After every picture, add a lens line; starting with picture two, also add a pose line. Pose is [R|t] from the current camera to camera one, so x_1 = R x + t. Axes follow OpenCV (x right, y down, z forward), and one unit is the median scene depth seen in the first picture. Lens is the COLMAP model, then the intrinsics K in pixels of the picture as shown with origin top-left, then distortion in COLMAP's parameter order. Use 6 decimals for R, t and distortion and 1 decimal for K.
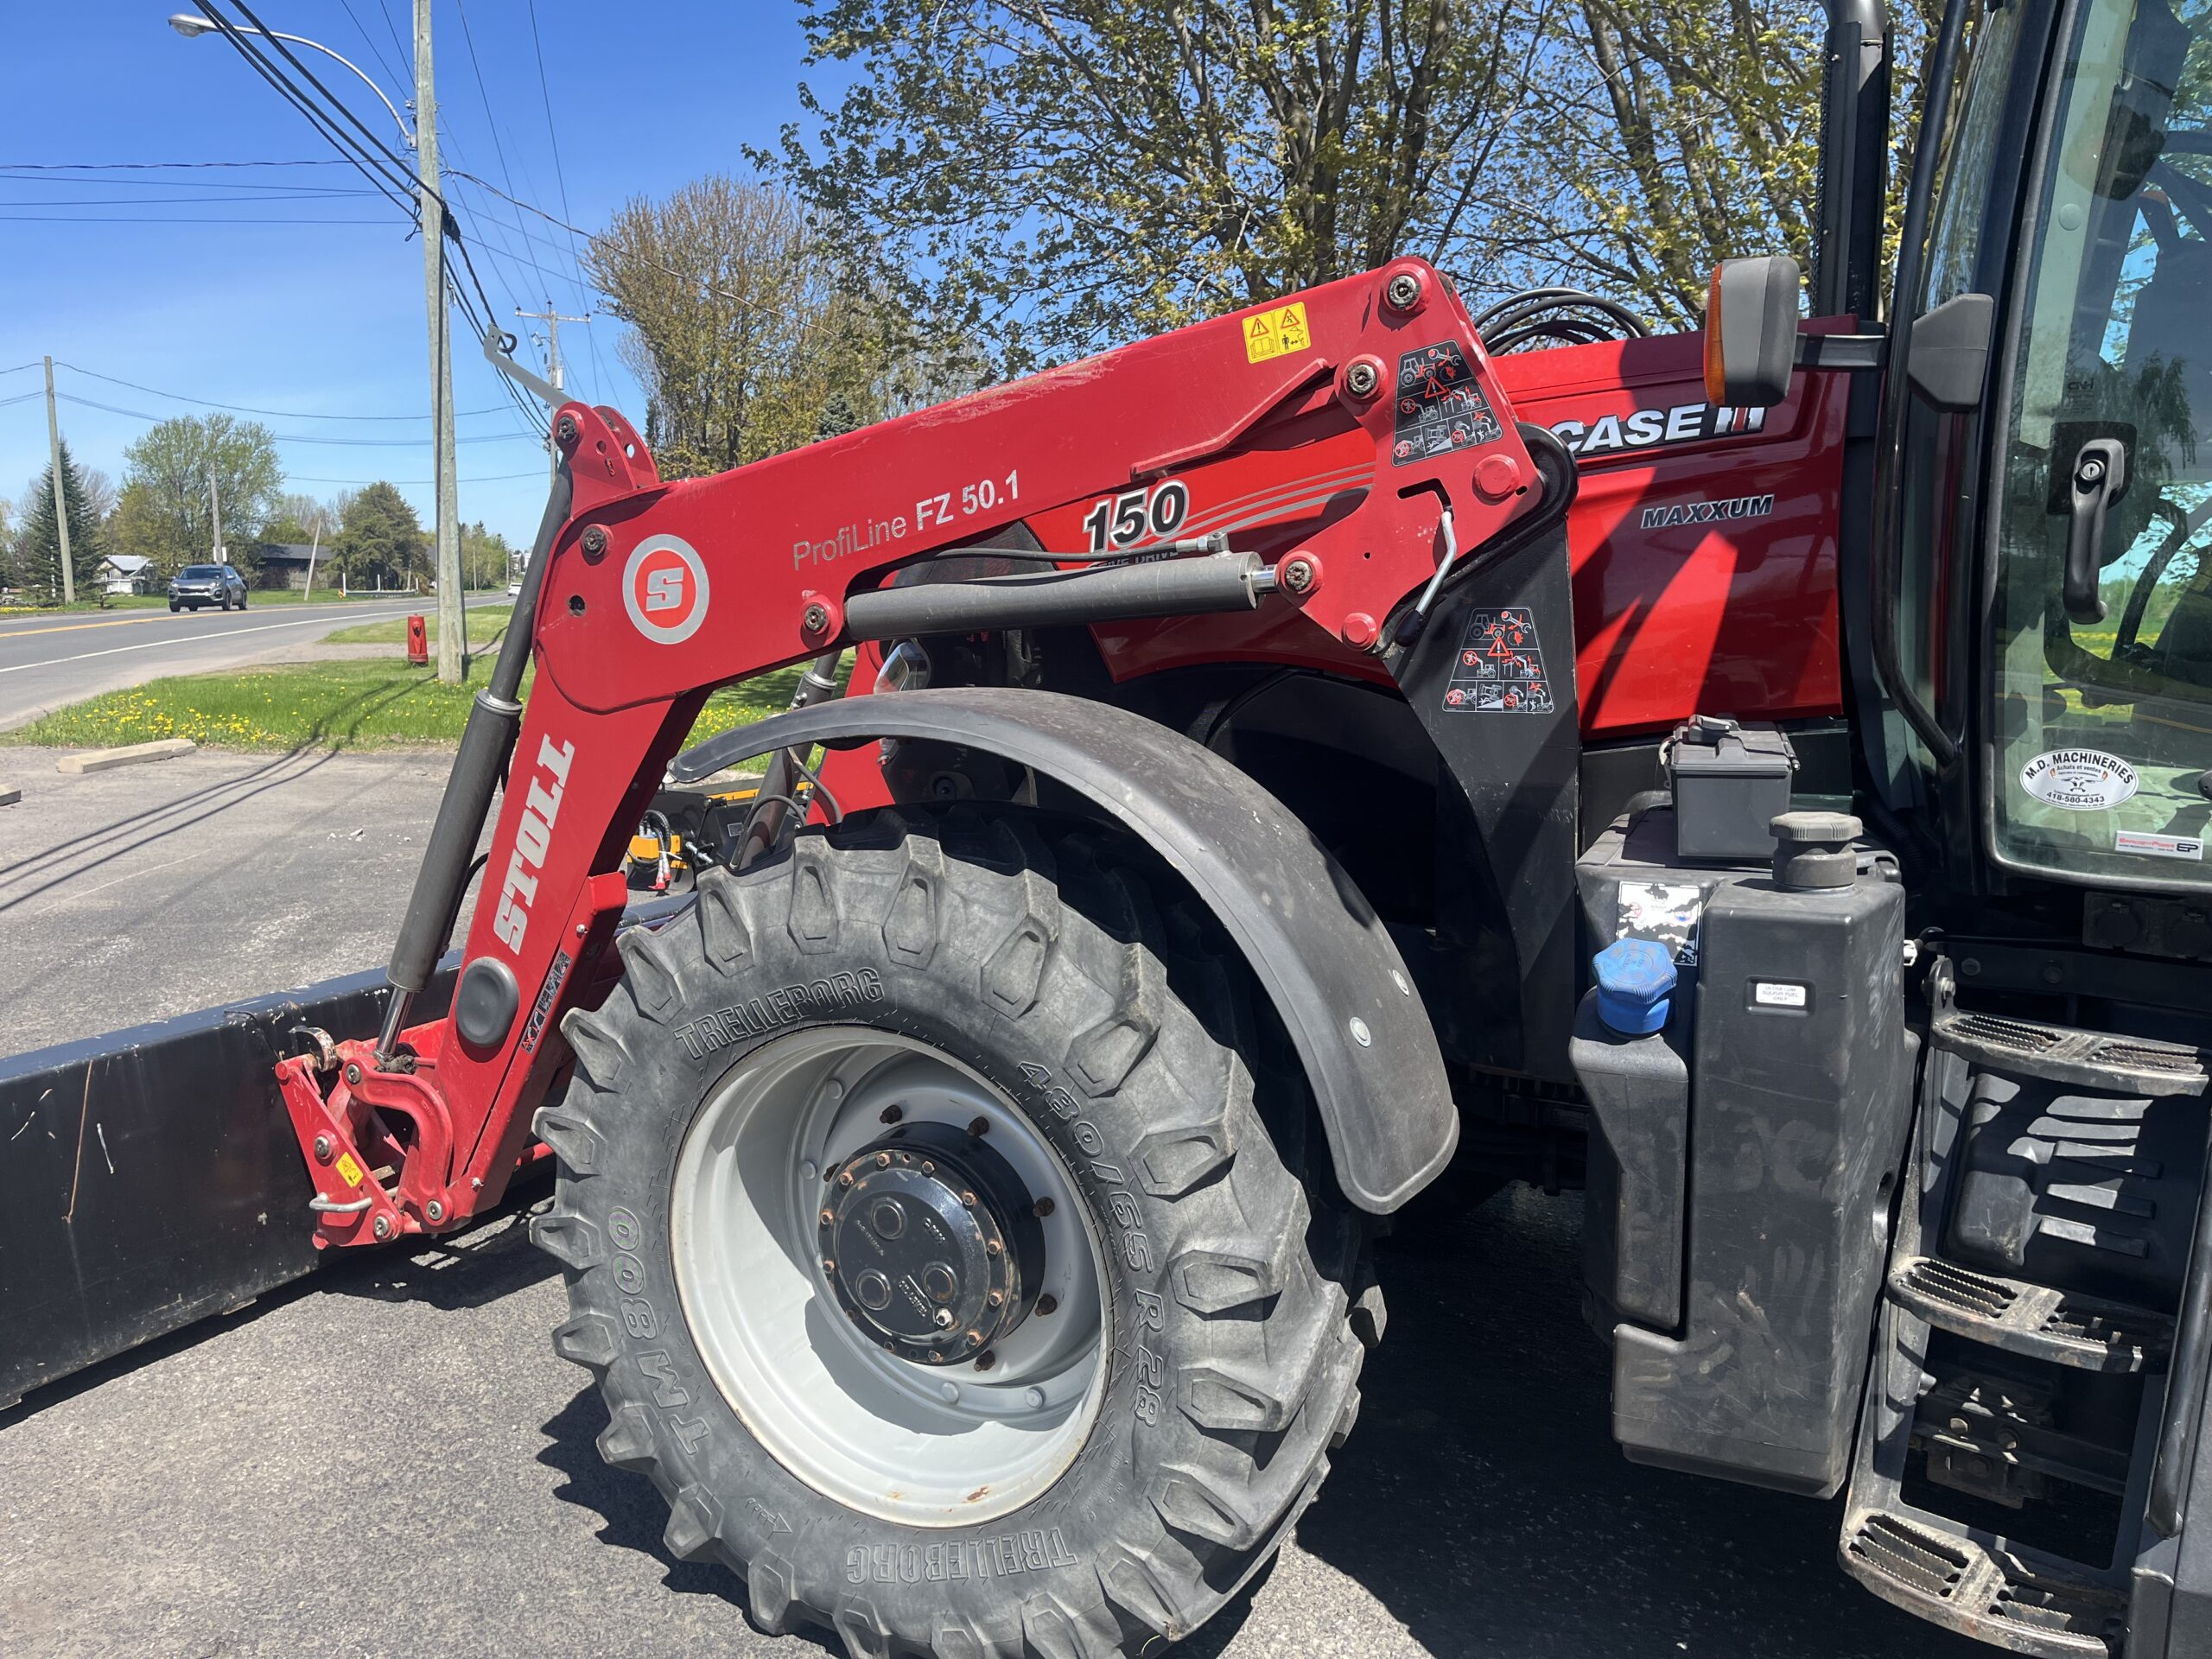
lens RADIAL K [[1645.3, 0, 1107.1], [0, 1645.3, 831.1], [0, 0, 1]] dist [0.009322, 0.002354]
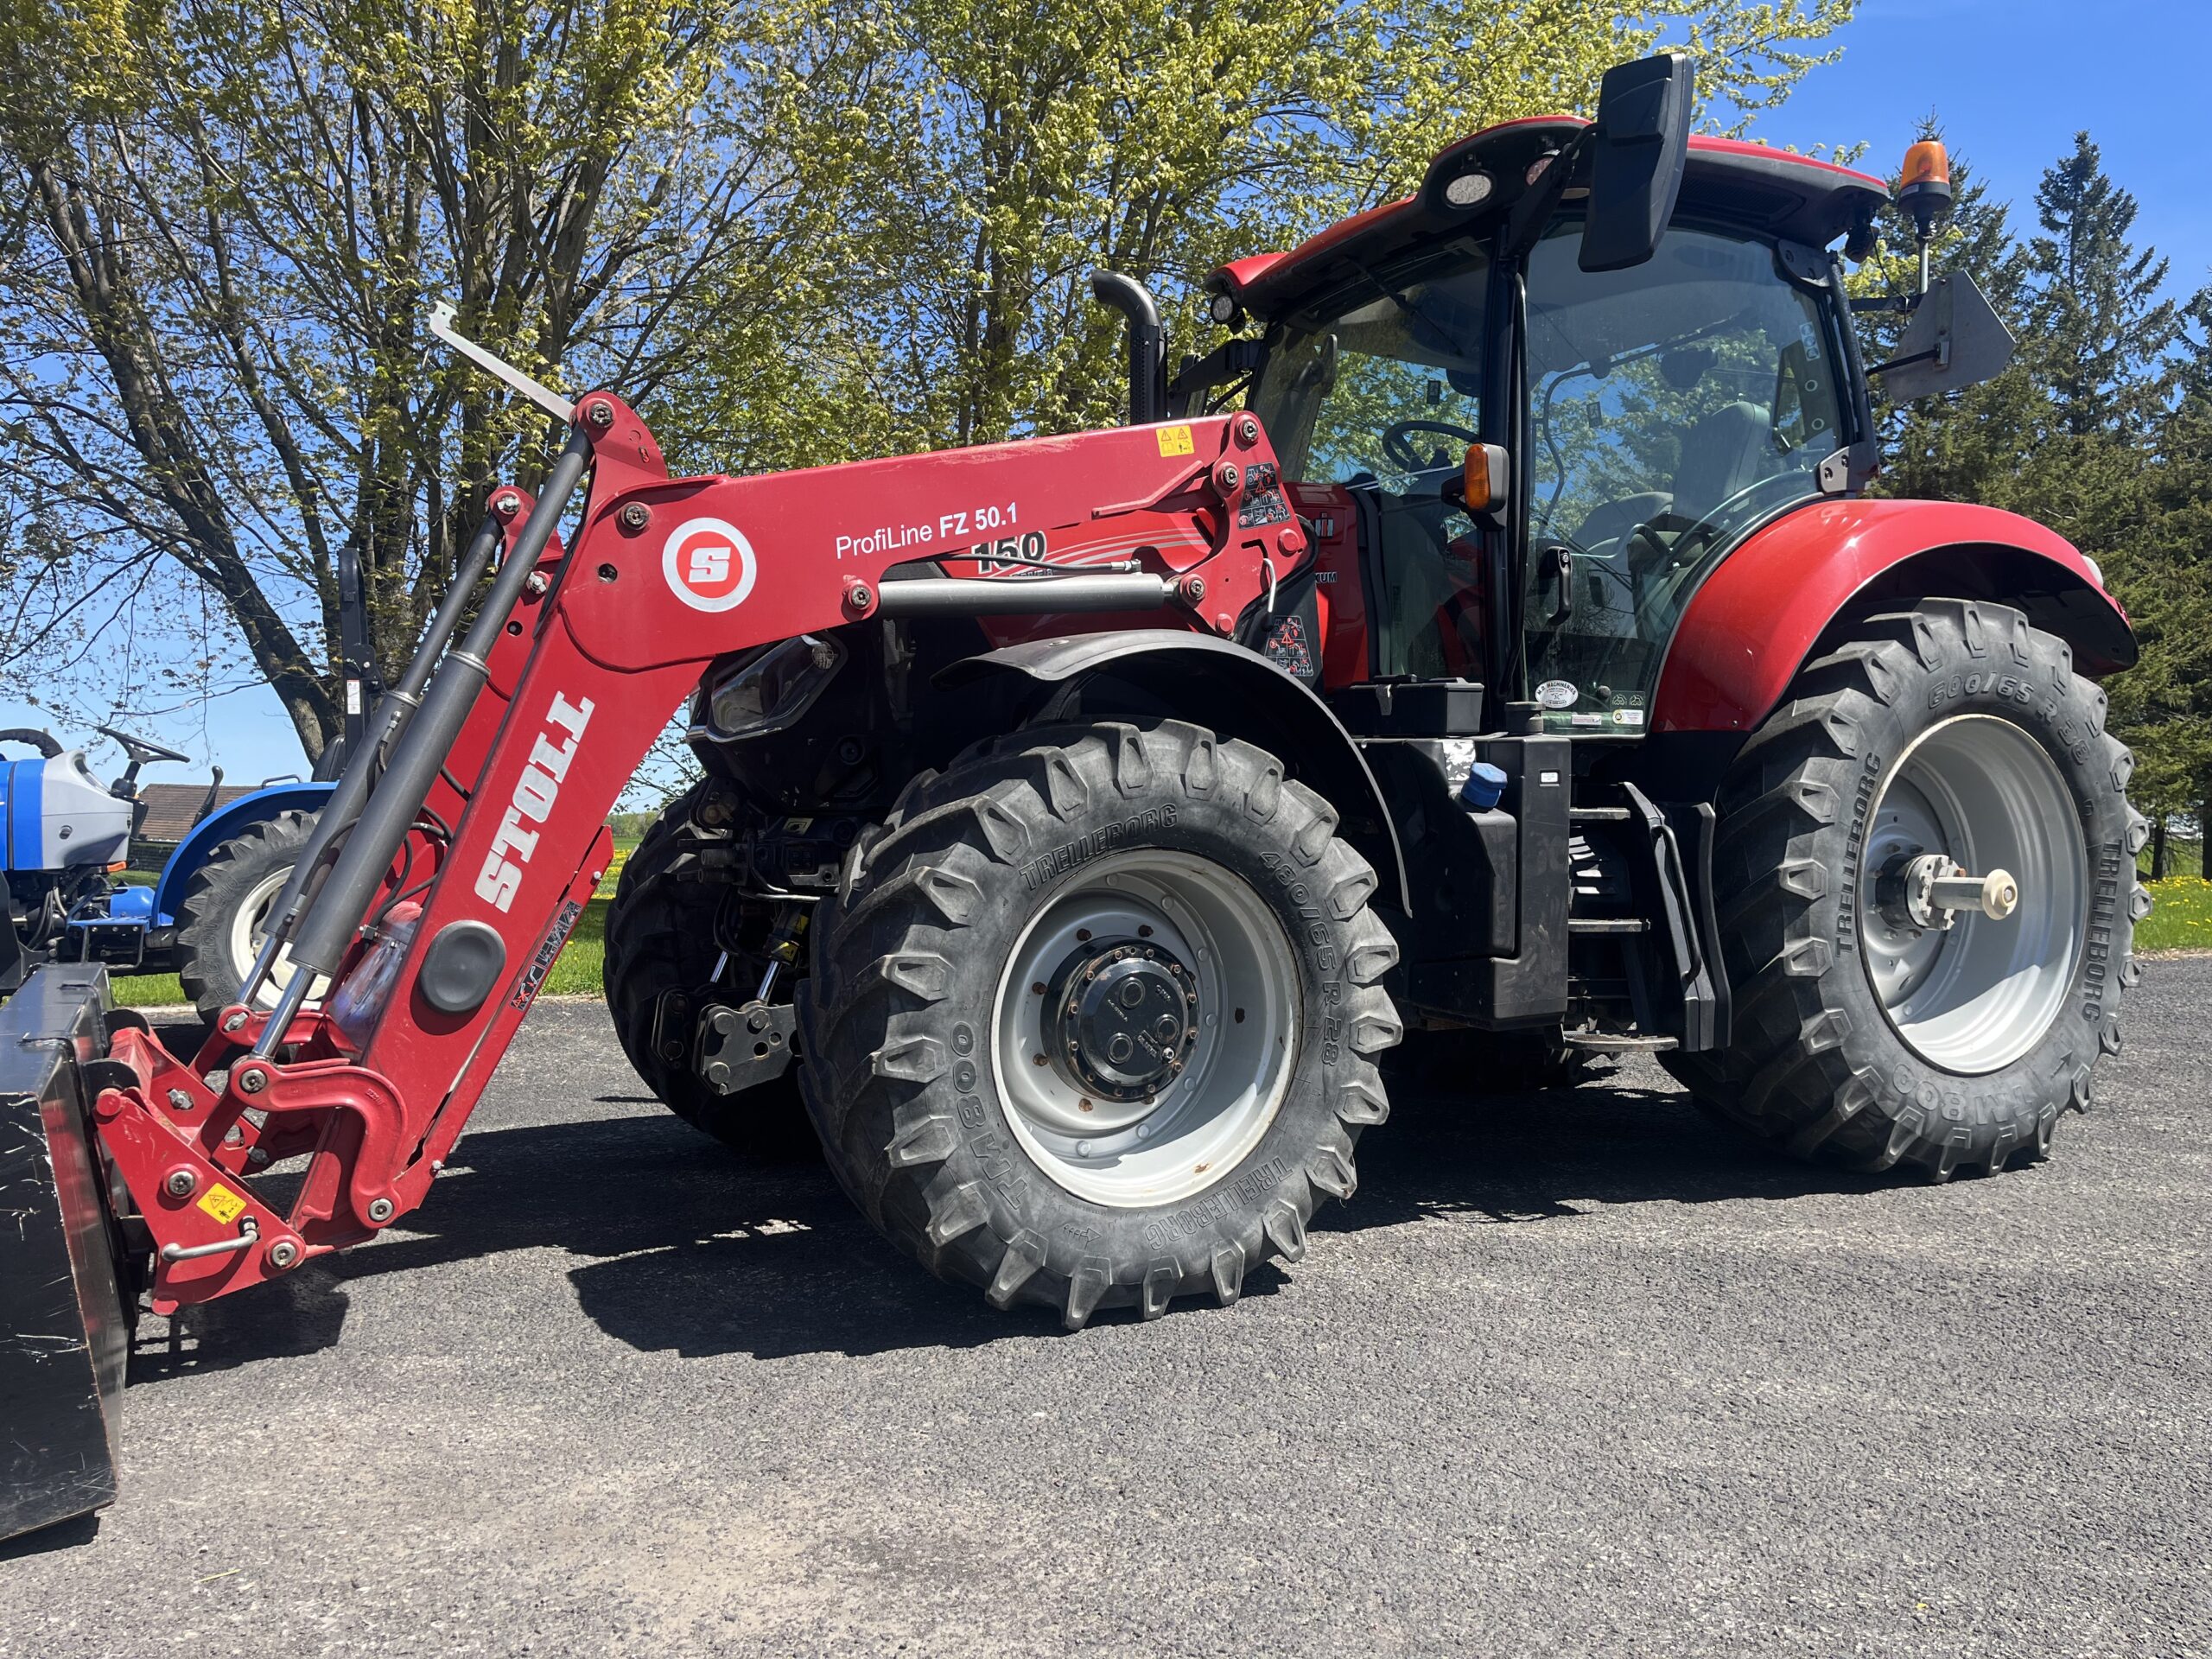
lens RADIAL K [[1645.3, 0, 1109.7], [0, 1645.3, 828.2], [0, 0, 1]] dist [0.009322, 0.002354]
pose [[0.594445, -0.014740, 0.804001, -1.208843], [0.121623, 0.989978, -0.071774, 0.180132], [-0.794885, 0.140451, 0.590281, 0.136717]]
